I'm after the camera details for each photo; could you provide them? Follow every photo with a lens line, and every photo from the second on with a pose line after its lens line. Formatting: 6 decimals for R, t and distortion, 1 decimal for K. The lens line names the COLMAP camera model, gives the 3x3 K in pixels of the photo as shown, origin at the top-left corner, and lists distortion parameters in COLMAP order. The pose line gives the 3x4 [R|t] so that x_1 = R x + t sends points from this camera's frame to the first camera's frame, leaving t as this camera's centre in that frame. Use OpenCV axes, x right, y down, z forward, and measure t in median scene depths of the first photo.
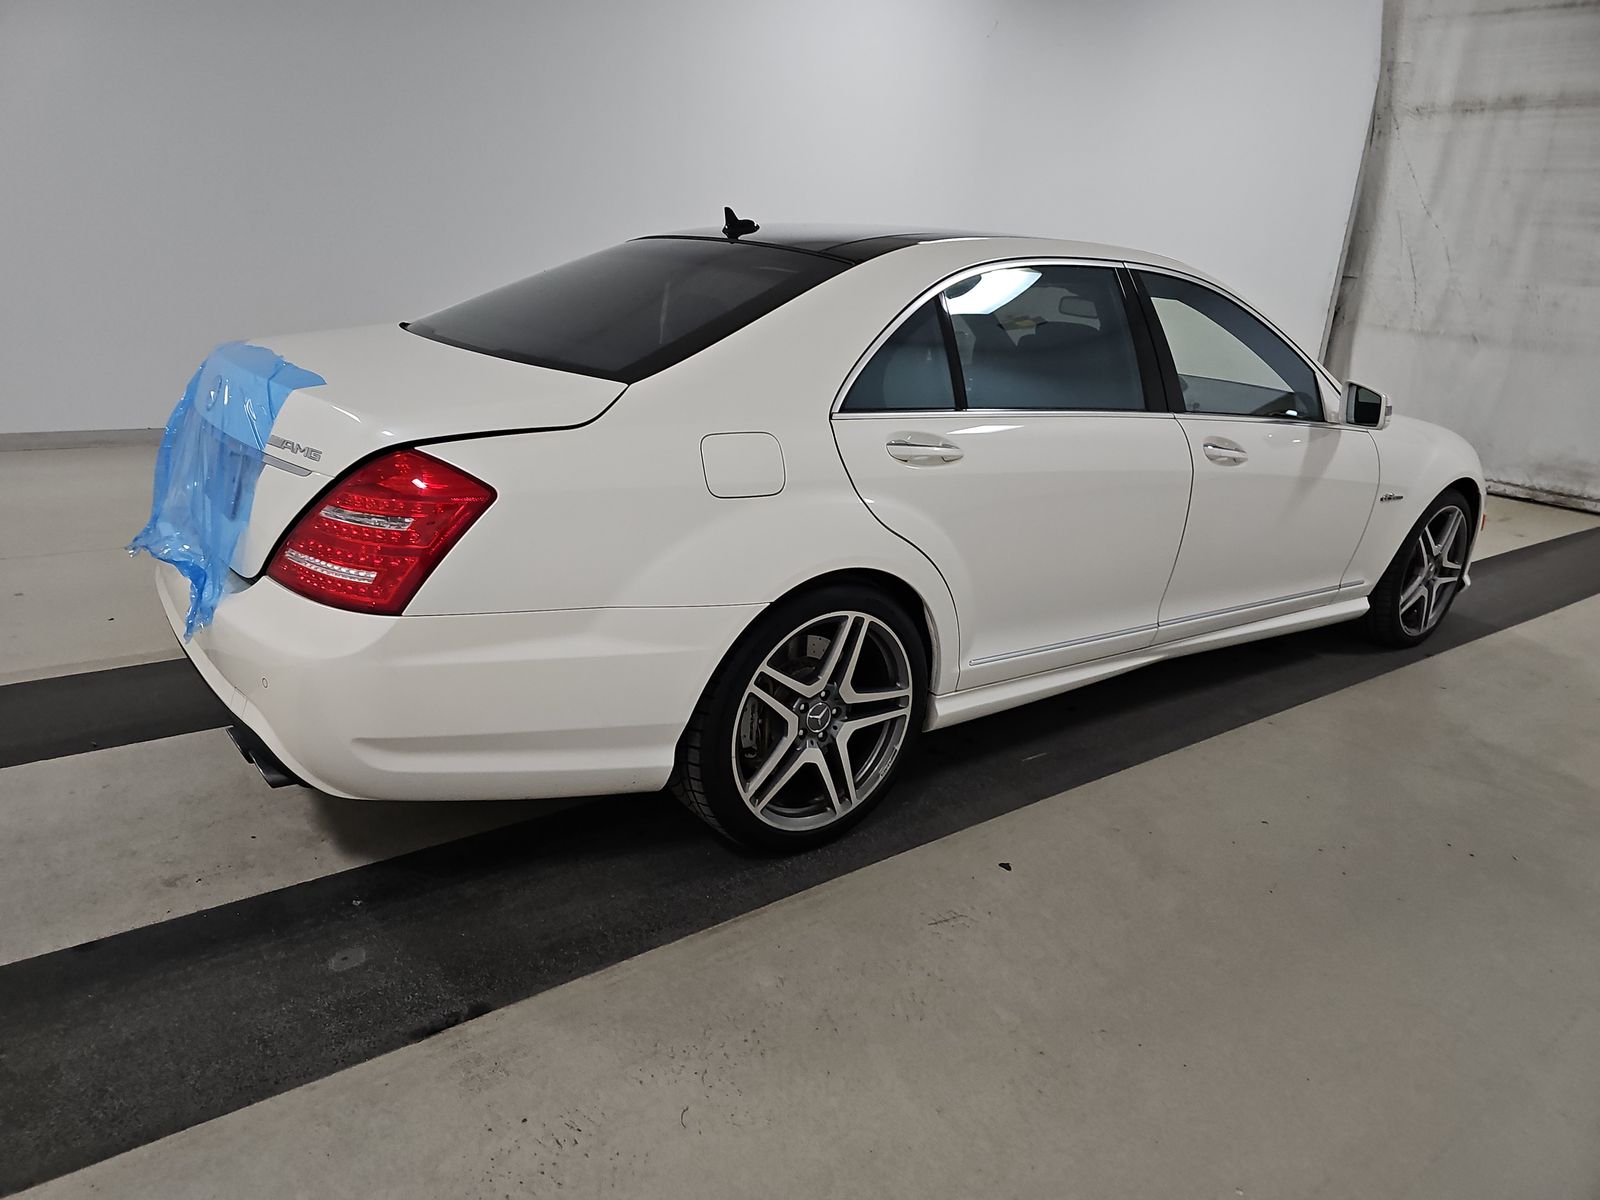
lens RADIAL K [[1051.2, 0, 800.0], [0, 1051.2, 600.0], [0, 0, 1]] dist [0.060702, -0.046385]
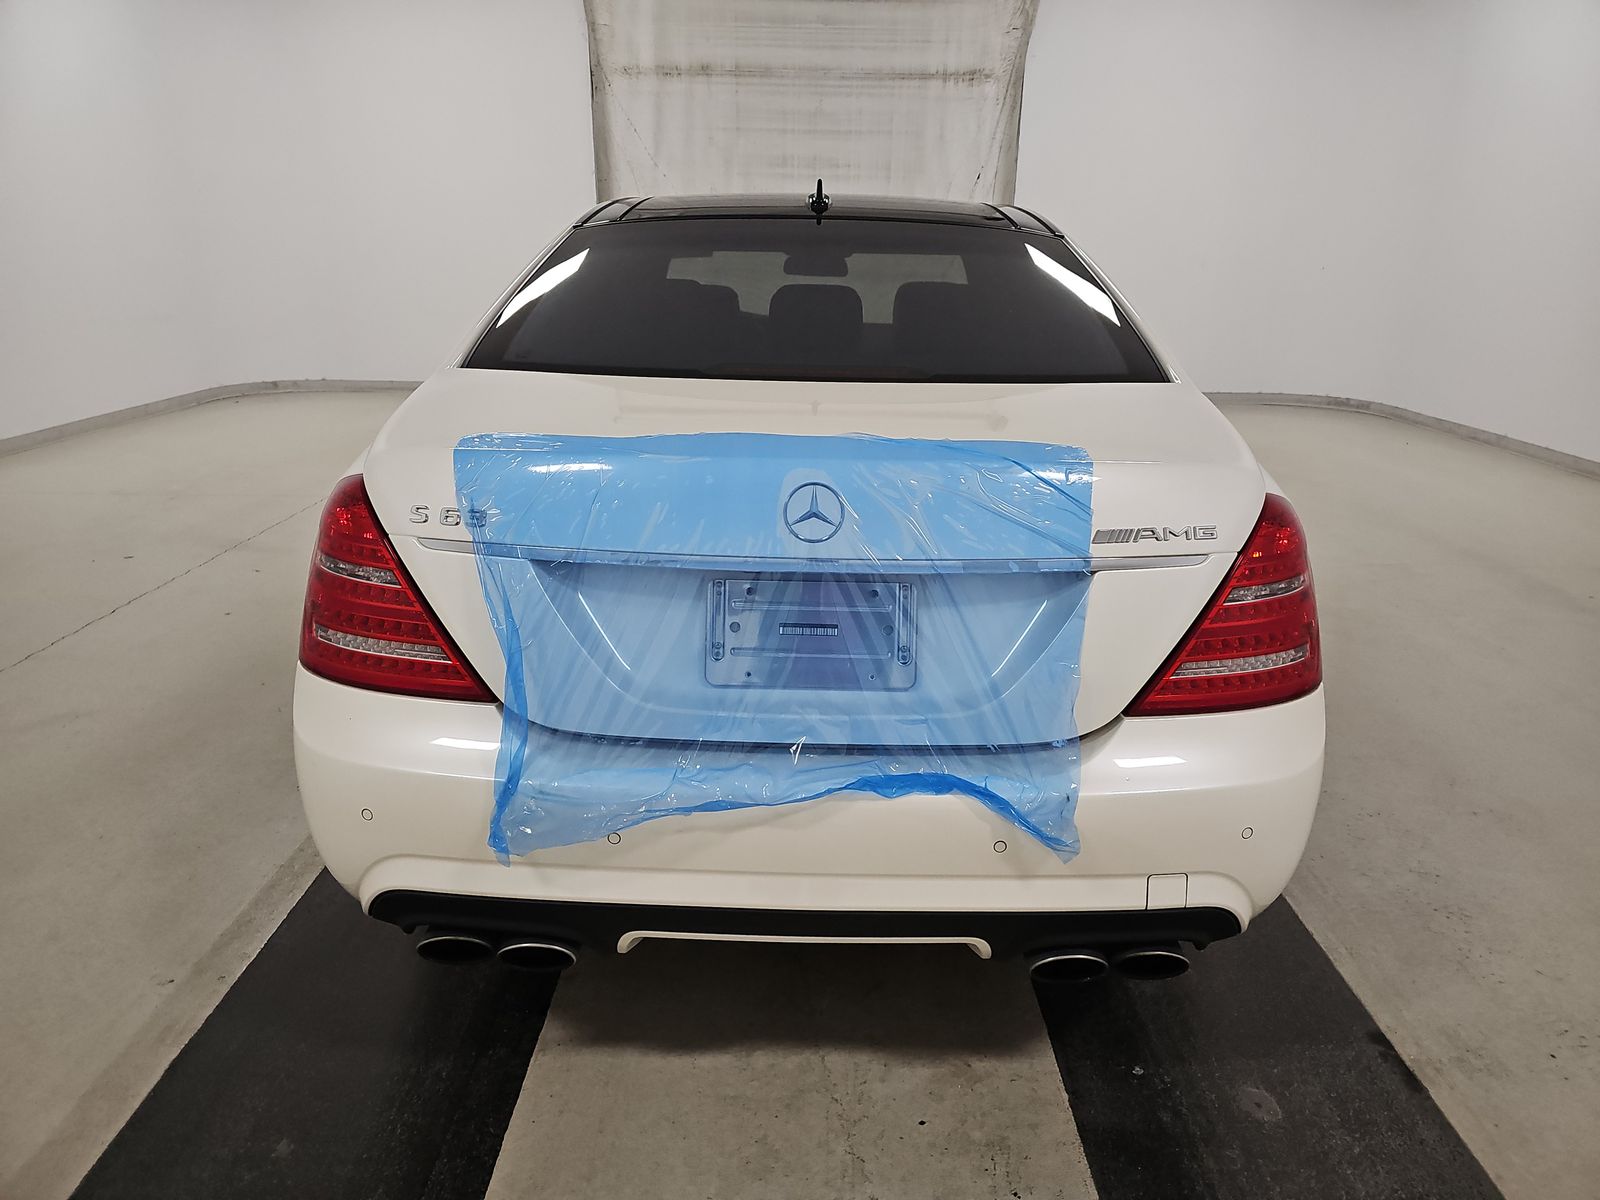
lens RADIAL K [[1051.2, 0, 800.0], [0, 1051.2, 600.0], [0, 0, 1]] dist [0.060702, -0.046385]
pose [[0.604678, -0.309805, 0.733747, -0.350676], [0.272903, 0.946073, 0.174556, -0.087823], [-0.748257, 0.094691, 0.656616, 0.209101]]
